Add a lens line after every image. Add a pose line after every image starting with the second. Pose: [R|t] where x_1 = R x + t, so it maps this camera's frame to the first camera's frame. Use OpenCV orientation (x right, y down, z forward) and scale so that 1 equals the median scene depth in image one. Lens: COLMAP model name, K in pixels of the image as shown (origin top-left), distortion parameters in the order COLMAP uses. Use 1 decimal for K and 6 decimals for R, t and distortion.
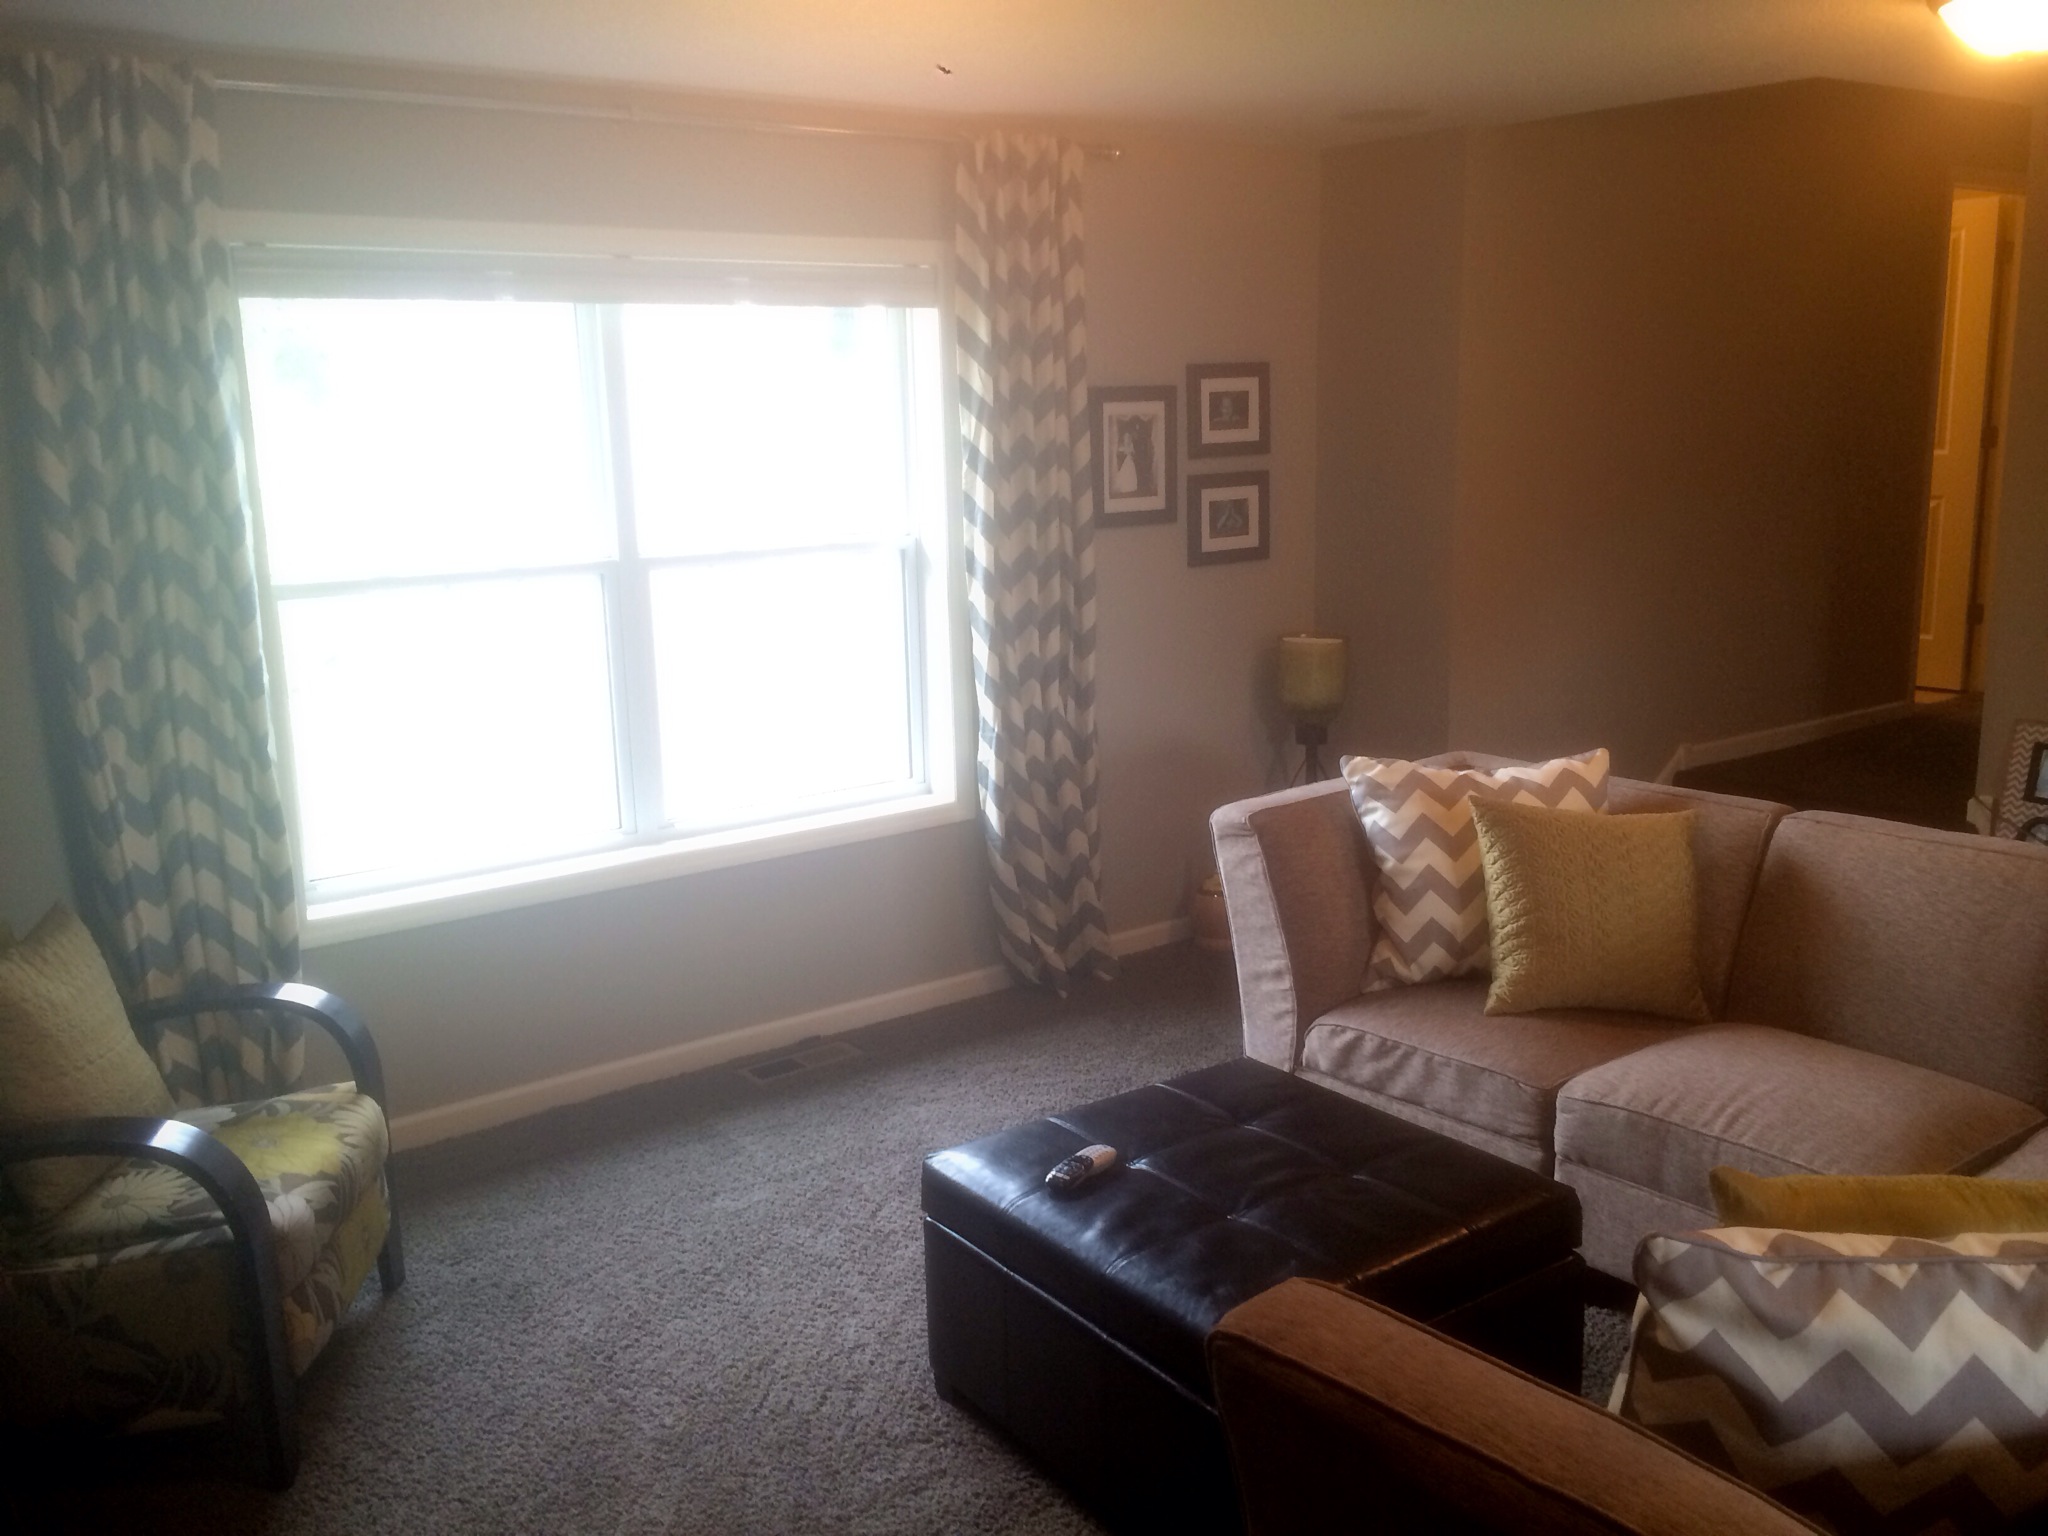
lens RADIAL K [[1850.5, 0, 1021.5], [0, 1850.5, 765.3], [0, 0, 1]] dist [0.084905, 0.007530]
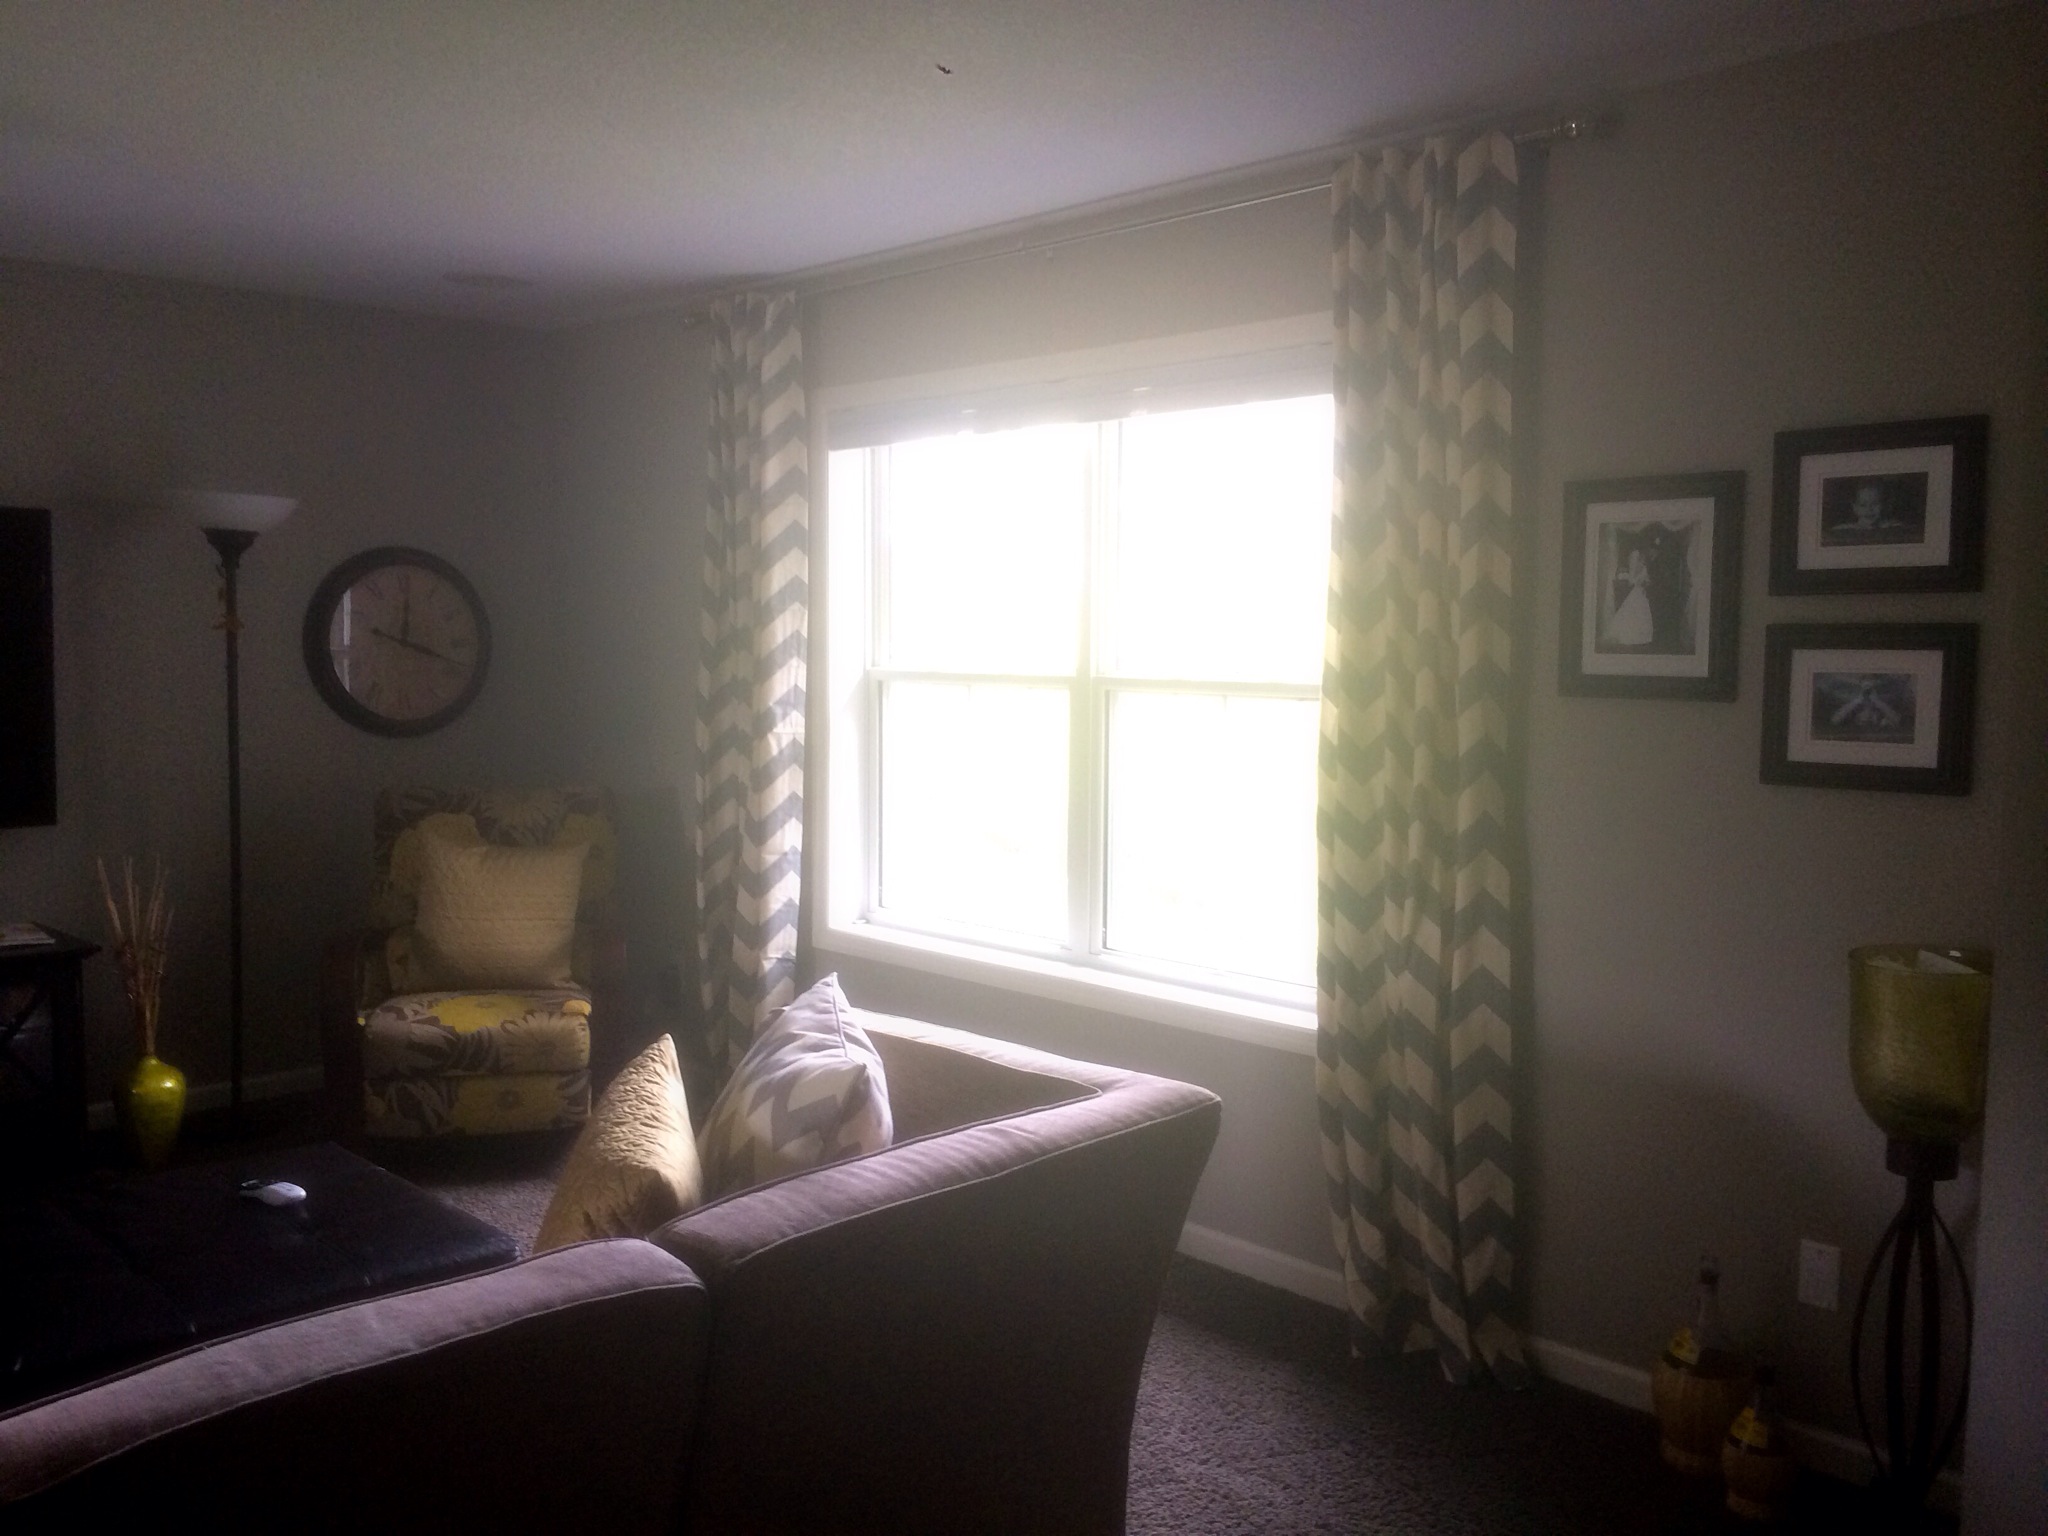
lens RADIAL K [[1814.6, 0, 992.4], [0, 1814.6, 733.1], [0, 0, 1]] dist [0.077085, -0.034034]
pose [[0.092747, 0.082916, -0.992231, 0.642903], [-0.204021, 0.976965, 0.062570, -0.111773], [0.974563, 0.196633, 0.107527, 0.723562]]
